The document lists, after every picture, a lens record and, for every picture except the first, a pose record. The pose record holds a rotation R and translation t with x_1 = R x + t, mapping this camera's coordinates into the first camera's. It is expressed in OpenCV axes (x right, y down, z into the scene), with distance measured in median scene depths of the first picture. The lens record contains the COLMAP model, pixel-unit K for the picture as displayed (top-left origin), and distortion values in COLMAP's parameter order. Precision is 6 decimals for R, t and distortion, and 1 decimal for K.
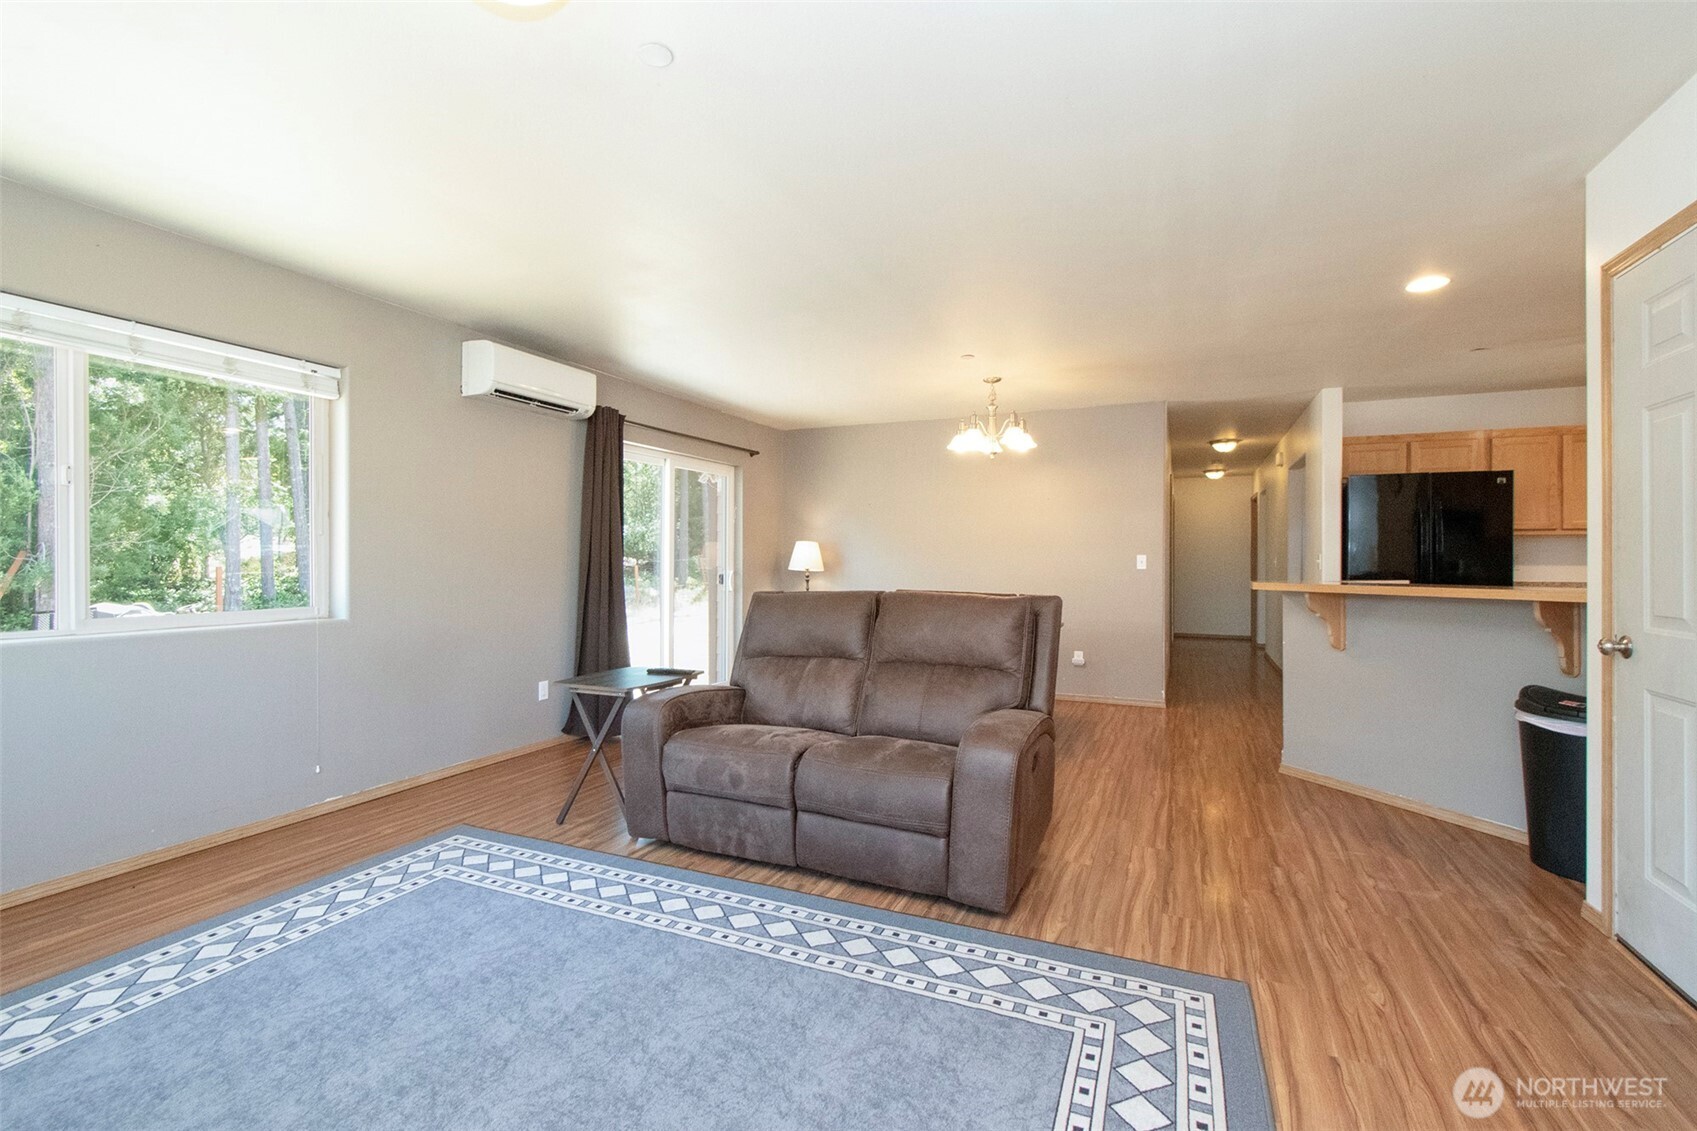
lens RADIAL K [[754.7, 0, 832.8], [0, 754.7, 567.5], [0, 0, 1]] dist [-0.002233, 0.001297]
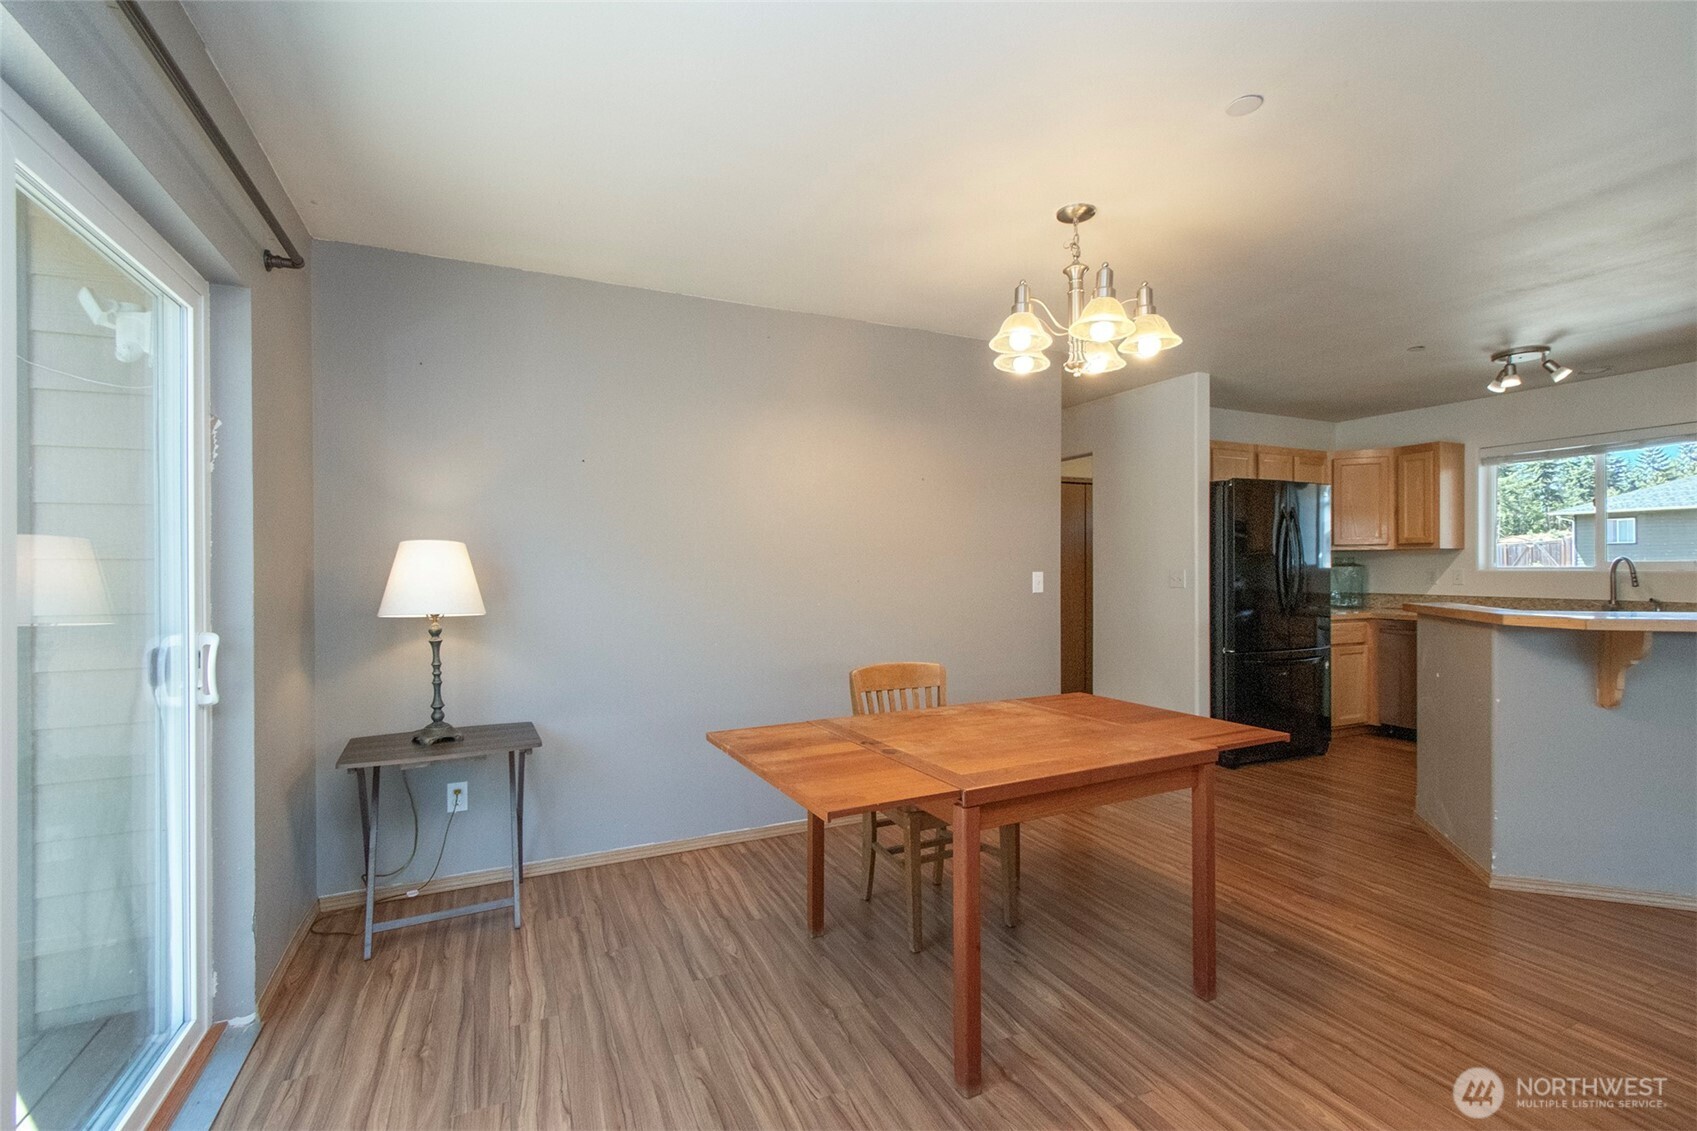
lens RADIAL K [[754.7, 0, 843.1], [0, 754.7, 576.5], [0, 0, 1]] dist [-0.002233, 0.001297]
pose [[0.648731, -0.013465, 0.760899, -0.463499], [0.013374, 0.999891, 0.006291, -0.040142], [-0.760900, 0.006095, 0.648840, 1.486614]]
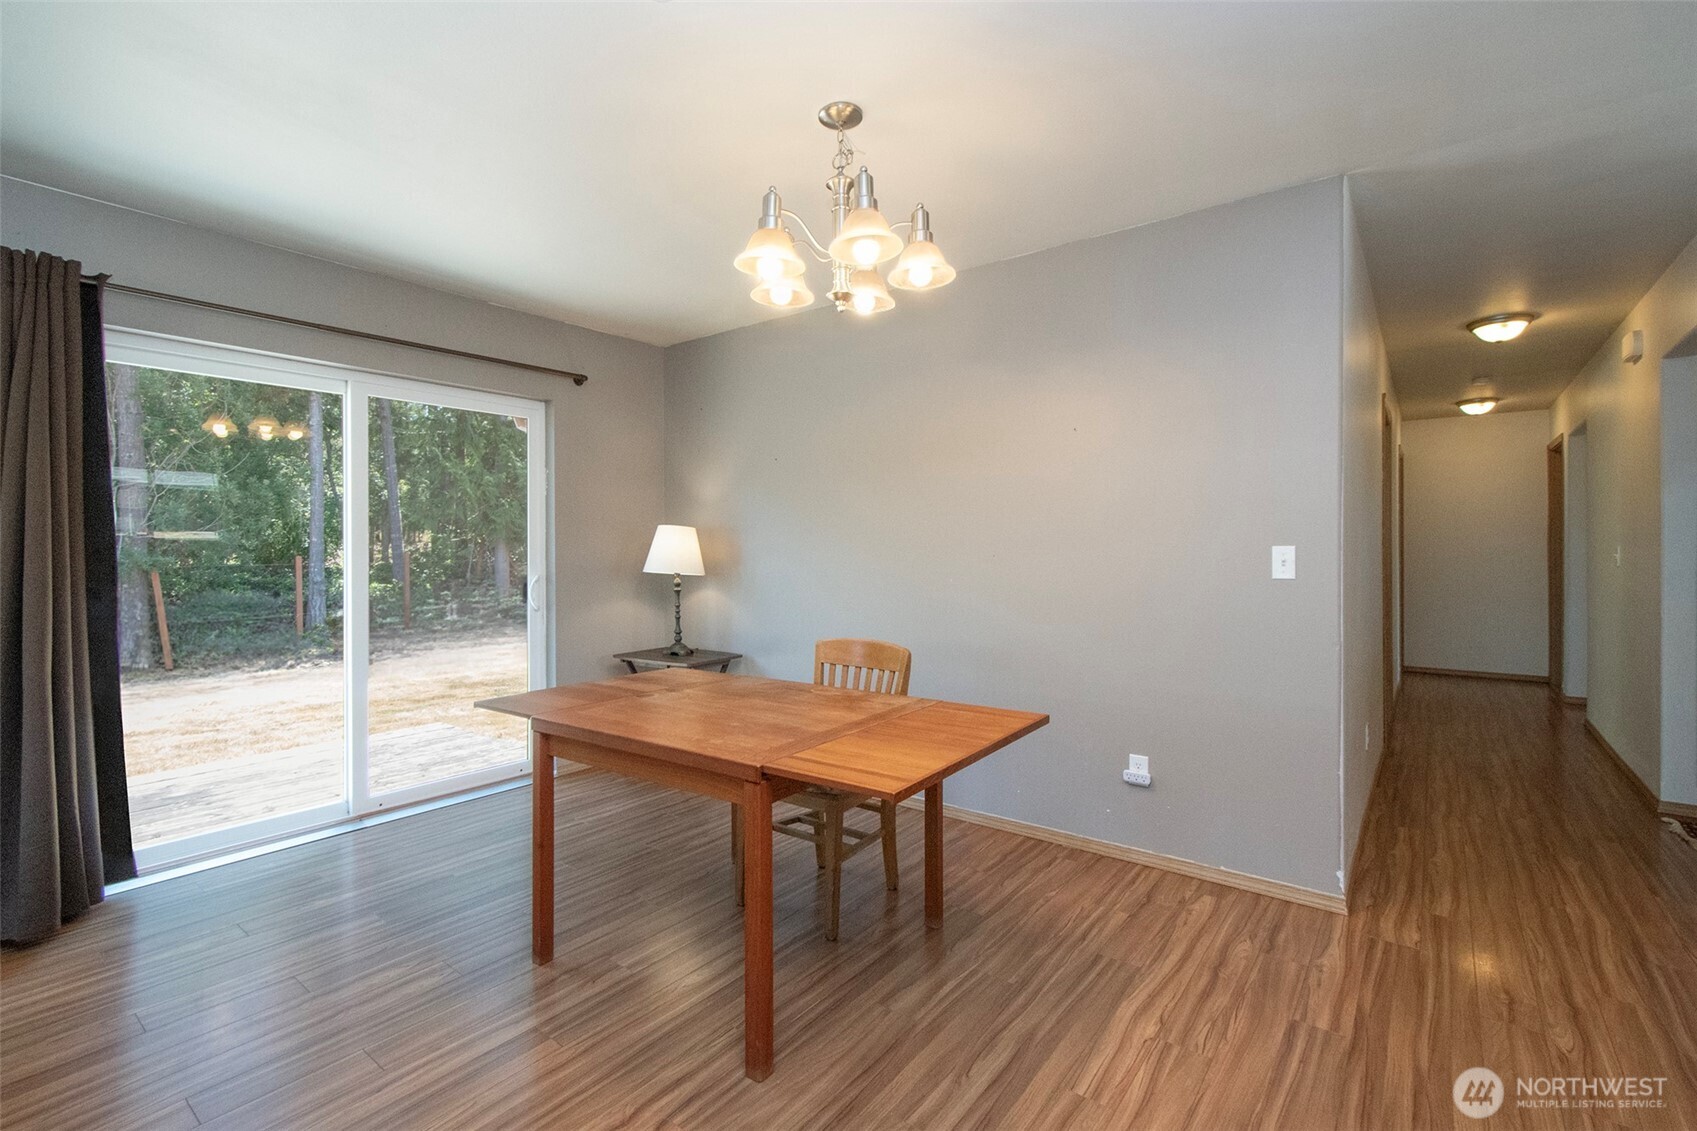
lens RADIAL K [[754.7, 0, 844.5], [0, 754.7, 551.7], [0, 0, 1]] dist [-0.002233, 0.001297]
pose [[0.974022, -0.003943, -0.226417, 0.565290], [0.002200, 0.999966, -0.007948, -0.022892], [0.226441, 0.007243, 0.973998, 1.127917]]
